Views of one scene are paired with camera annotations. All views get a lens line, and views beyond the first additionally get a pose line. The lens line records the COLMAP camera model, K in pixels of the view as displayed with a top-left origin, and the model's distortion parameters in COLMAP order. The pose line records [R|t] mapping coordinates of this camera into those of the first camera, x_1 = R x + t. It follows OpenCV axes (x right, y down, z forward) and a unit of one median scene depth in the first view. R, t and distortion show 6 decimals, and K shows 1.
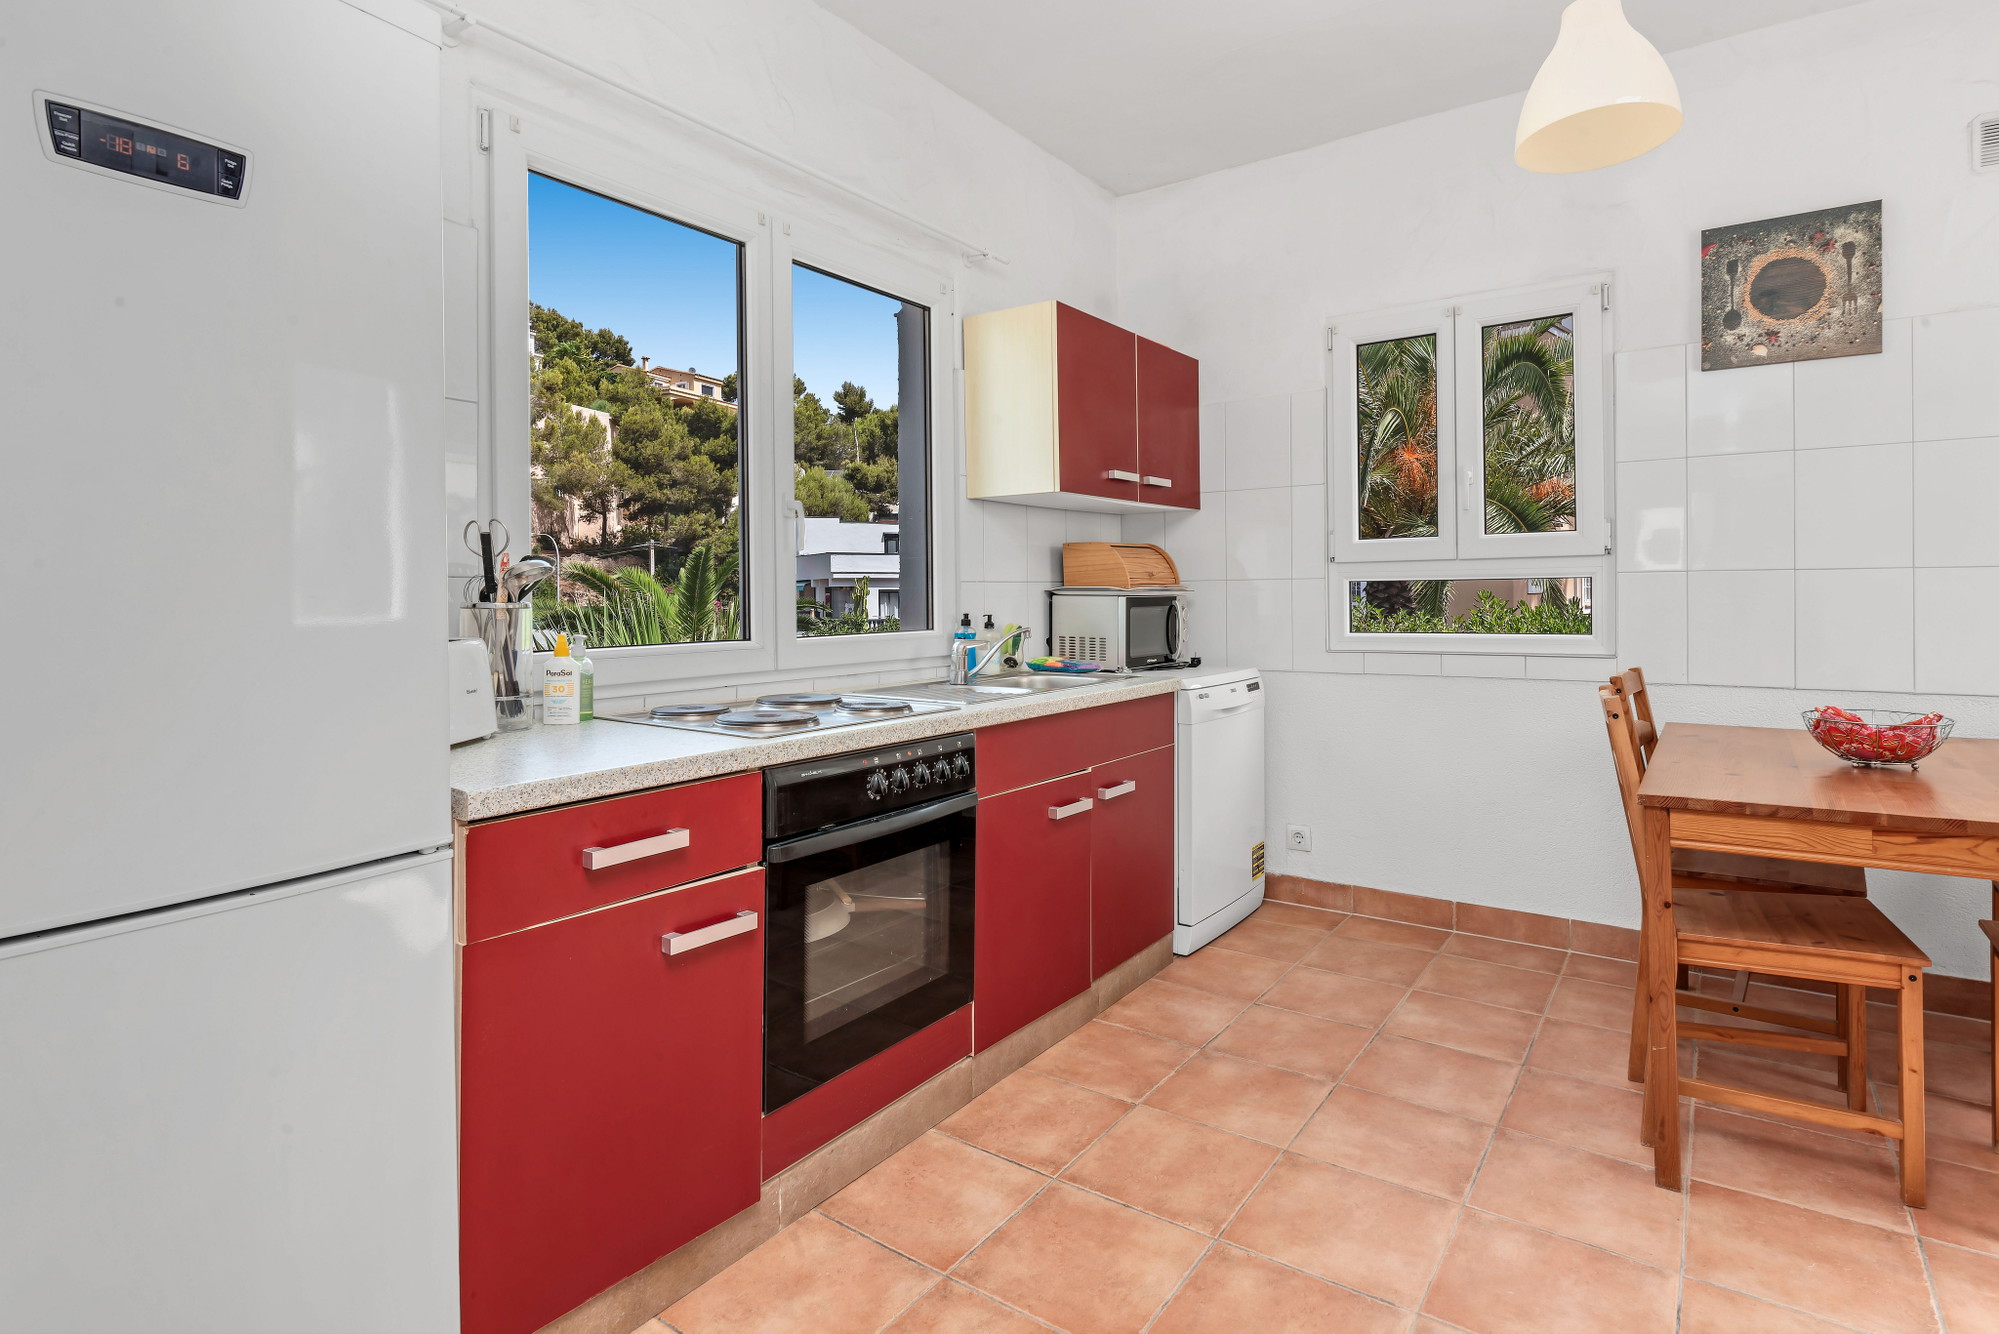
lens RADIAL K [[1018.4, 0, 1001.6], [0, 1018.4, 599.1], [0, 0, 1]] dist [0.001867, 0.000195]
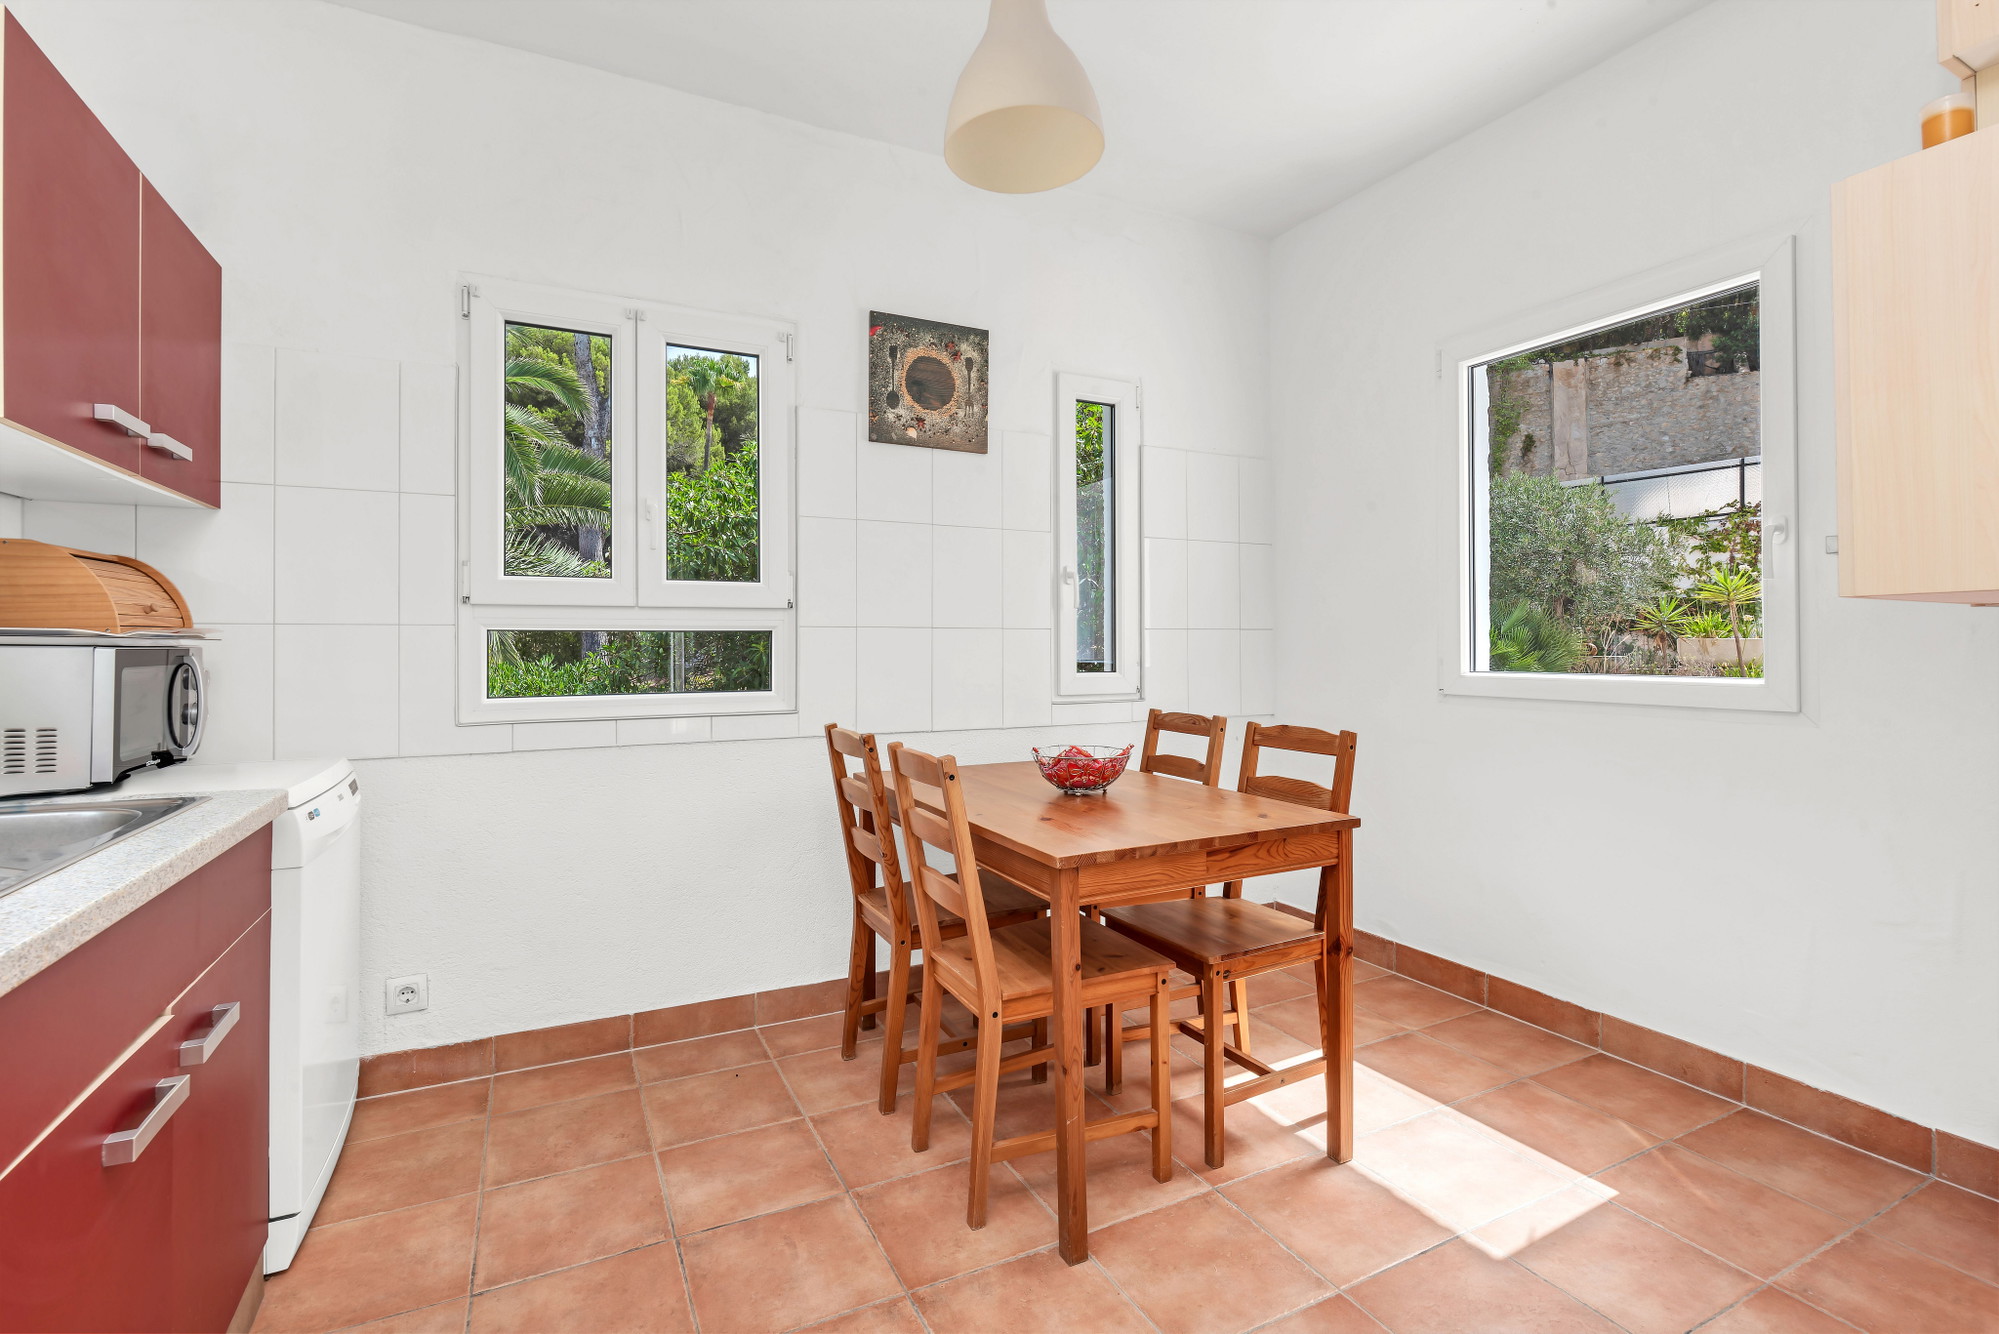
lens RADIAL K [[926.1, 0, 1001.6], [0, 926.1, 641.2], [0, 0, 1]] dist [-0.000886, -0.000060]
pose [[0.465811, 0.014486, 0.884765, -0.106903], [0.001459, 0.999852, -0.017138, 0.003757], [-0.884883, 0.009274, 0.465721, 0.427668]]
